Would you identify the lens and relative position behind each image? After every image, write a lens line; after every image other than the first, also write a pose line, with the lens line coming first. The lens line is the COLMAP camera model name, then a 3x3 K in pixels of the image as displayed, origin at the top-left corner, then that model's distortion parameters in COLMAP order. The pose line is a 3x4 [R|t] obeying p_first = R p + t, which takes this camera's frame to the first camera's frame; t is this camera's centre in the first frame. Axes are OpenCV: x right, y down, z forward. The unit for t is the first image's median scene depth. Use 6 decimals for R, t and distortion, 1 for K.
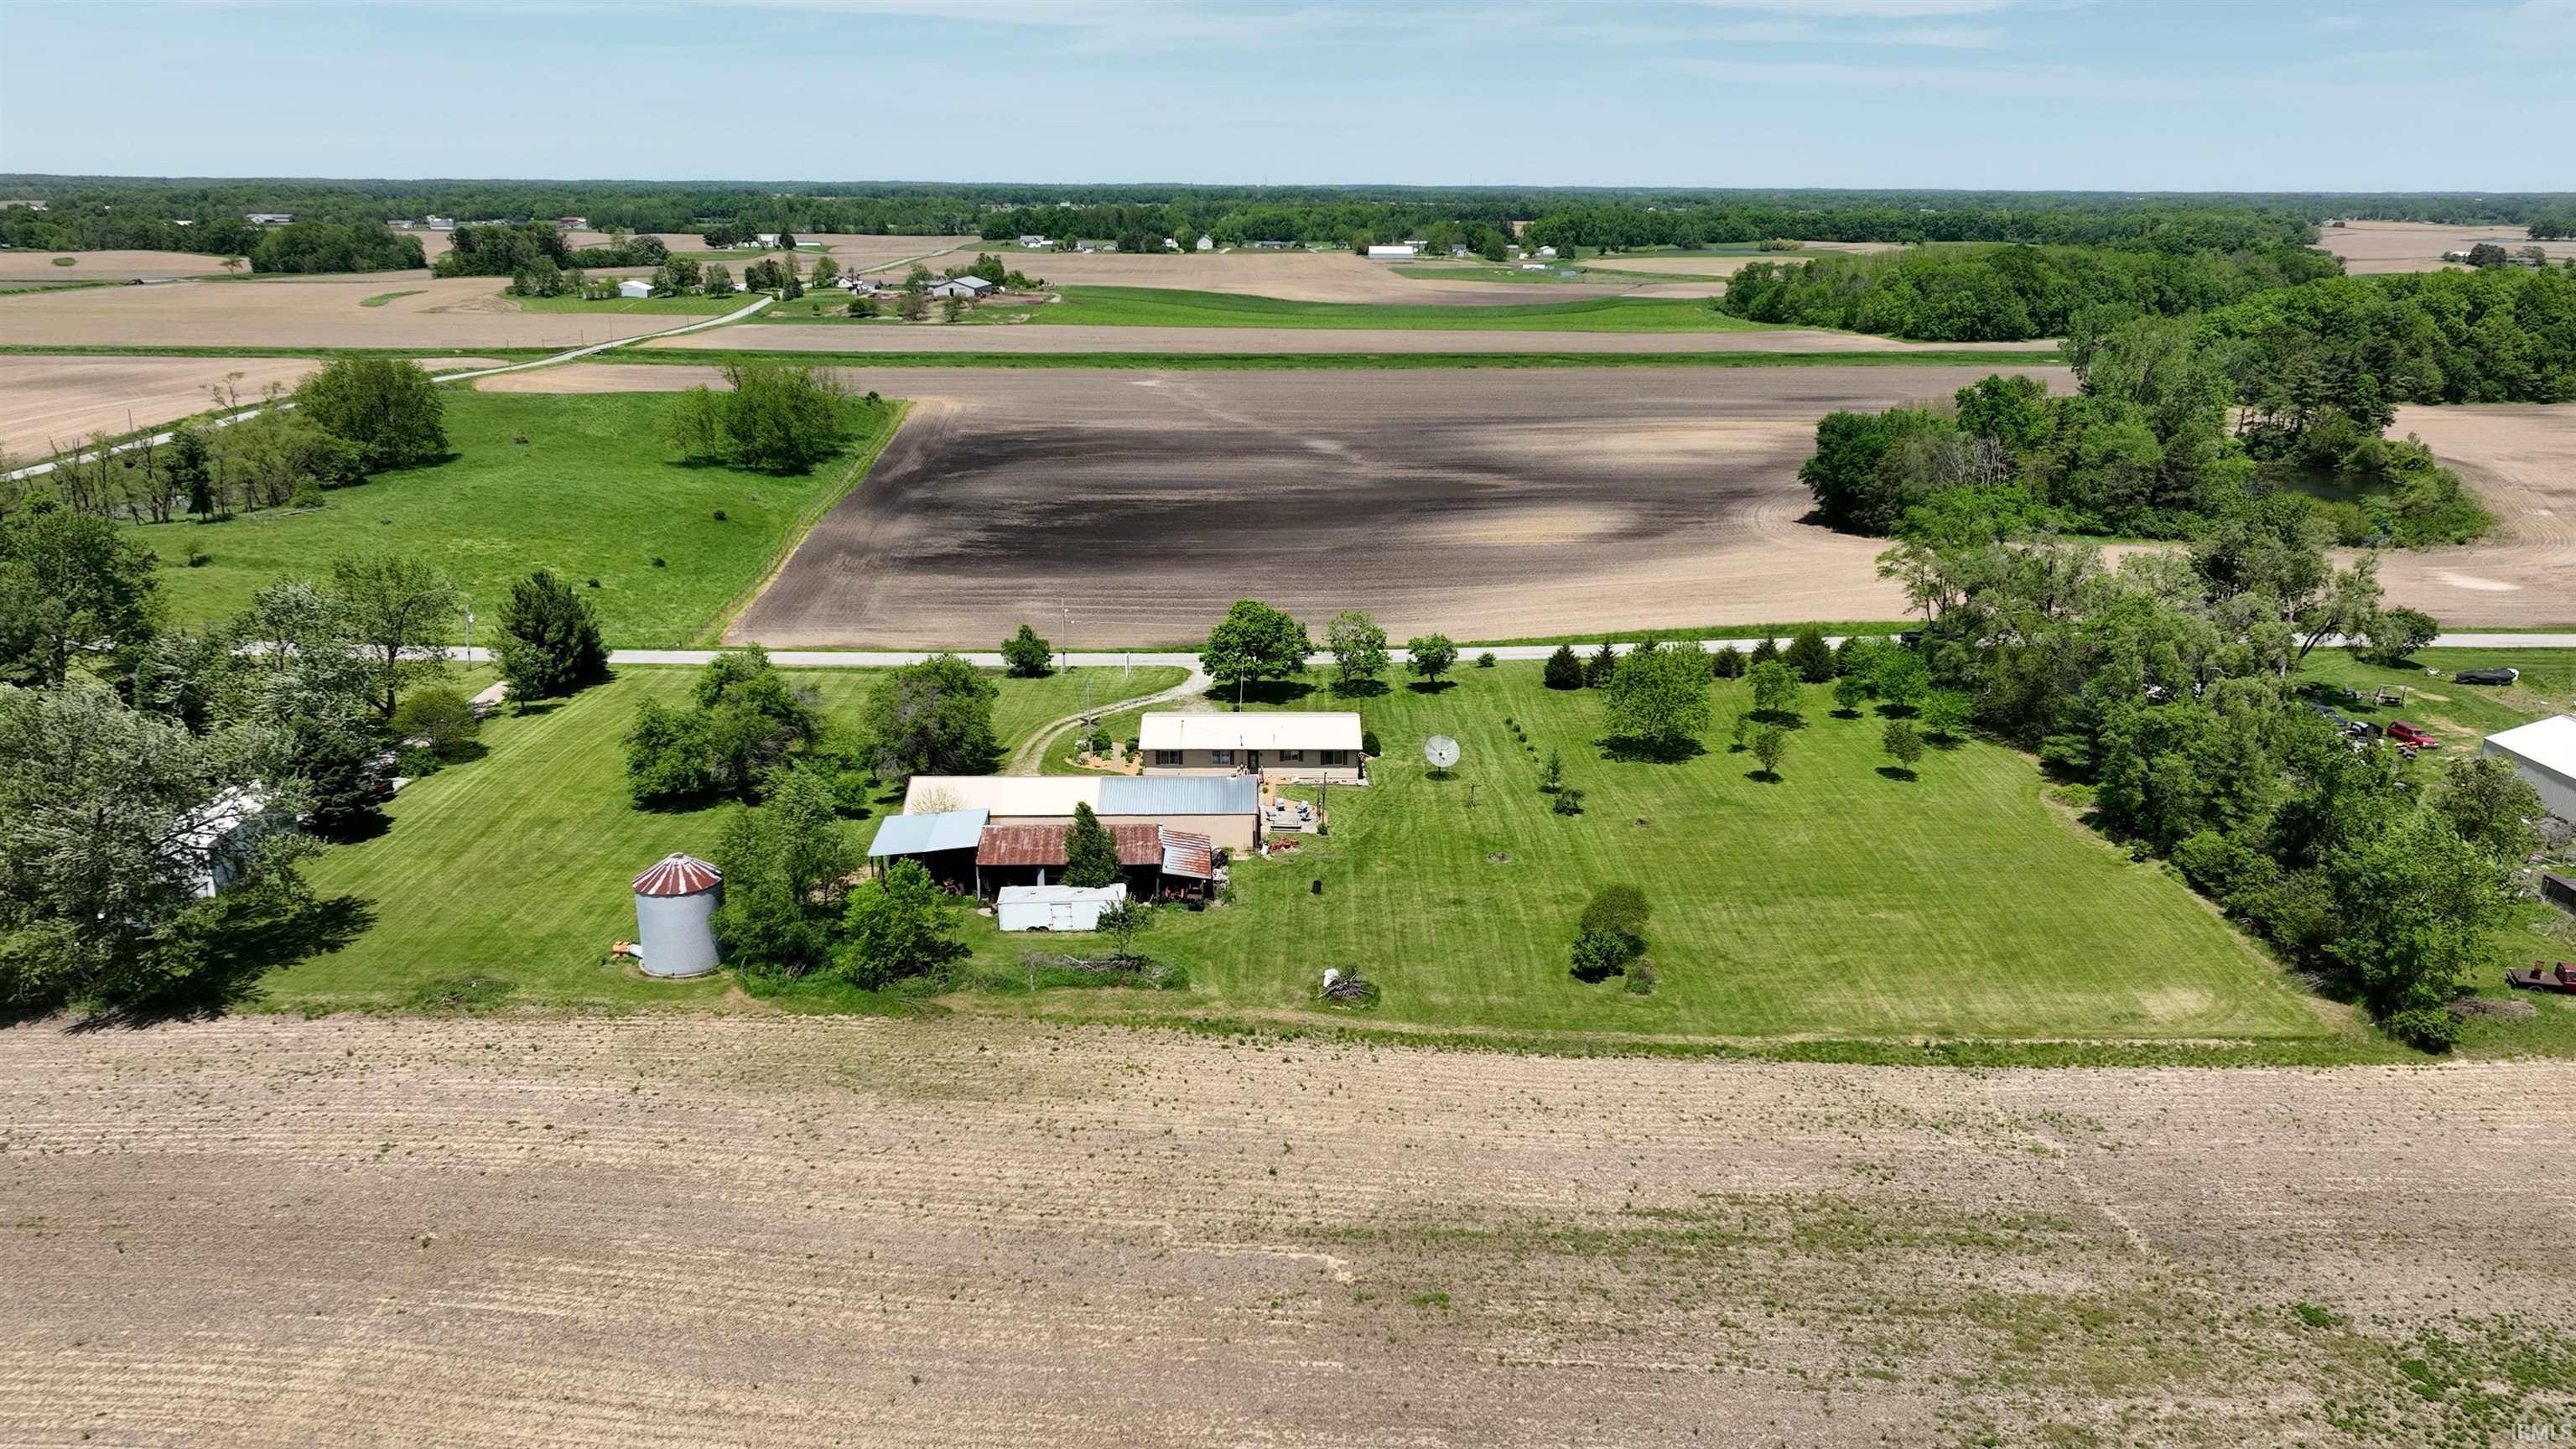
lens RADIAL K [[1806.2, 0, 1288.0], [0, 1806.2, 724.5], [0, 0, 1]] dist [0.005833, -0.002406]
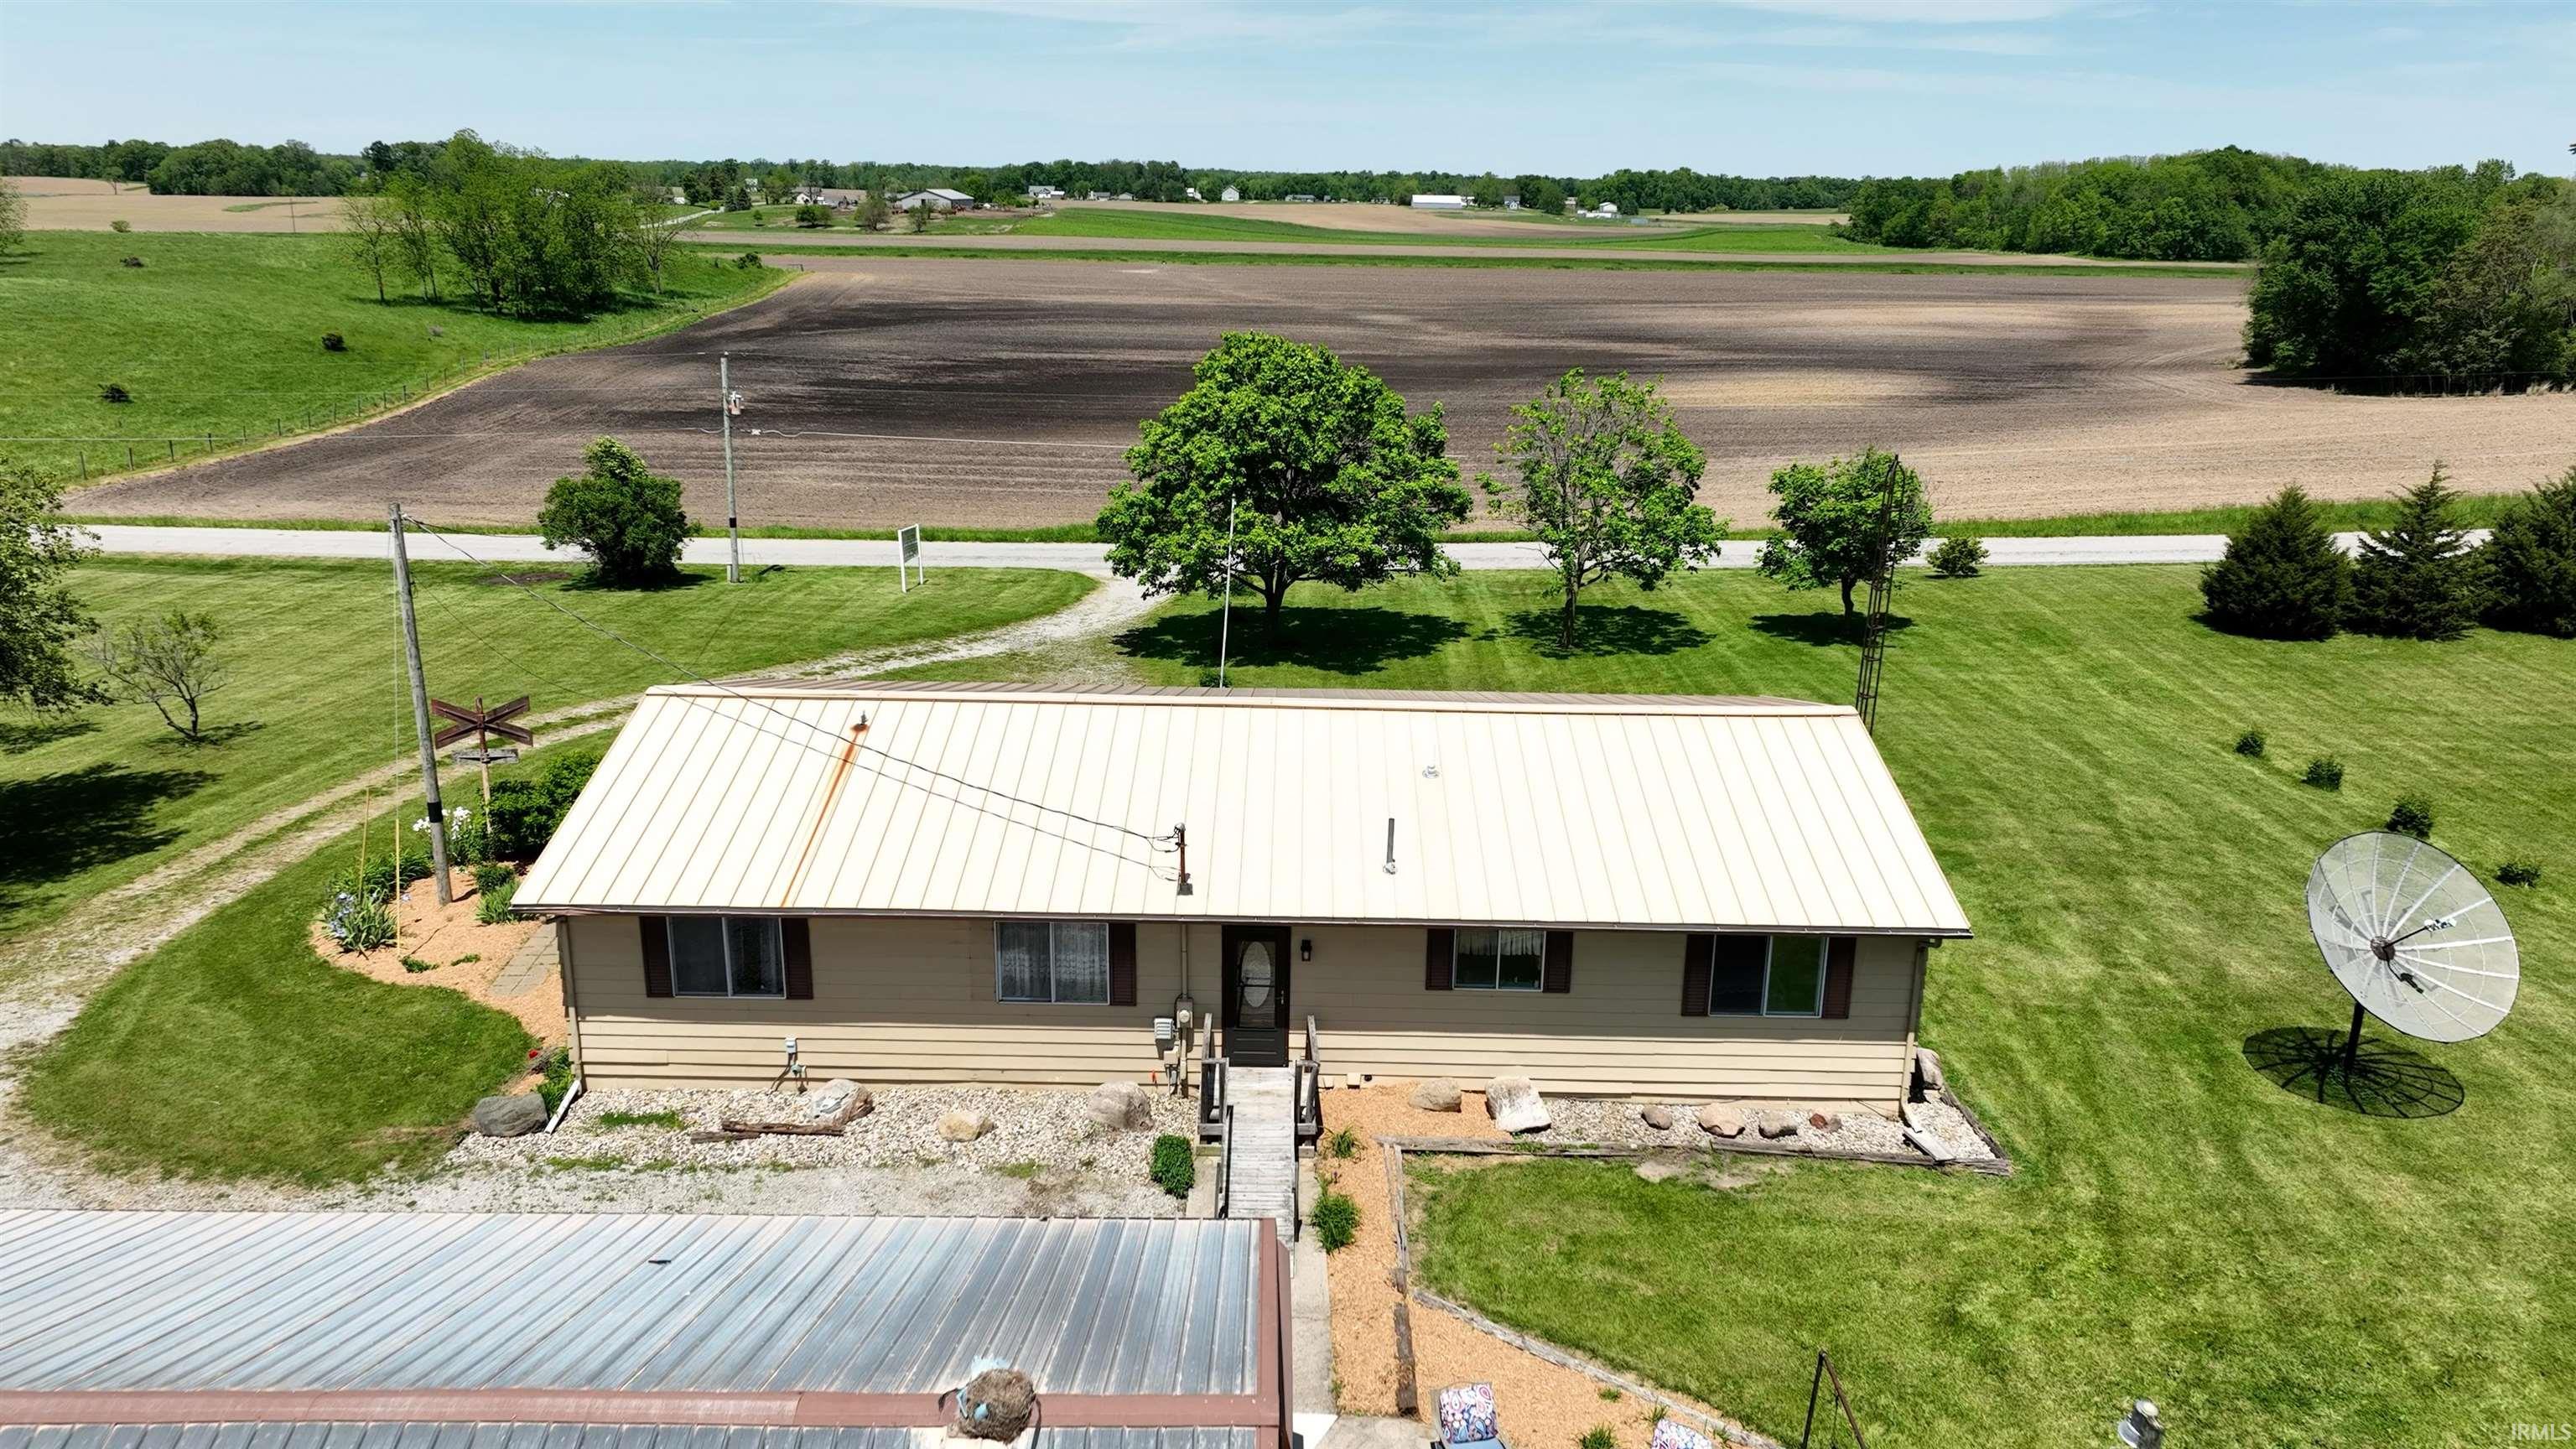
lens RADIAL K [[1806.2, 0, 1288.0], [0, 1806.2, 724.5], [0, 0, 1]] dist [0.005833, -0.002406]
pose [[0.999798, 0.015988, -0.012202, -0.006624], [-0.015985, 0.999872, 0.000309, -0.001325], [0.012205, -0.000114, 0.999926, 0.370998]]
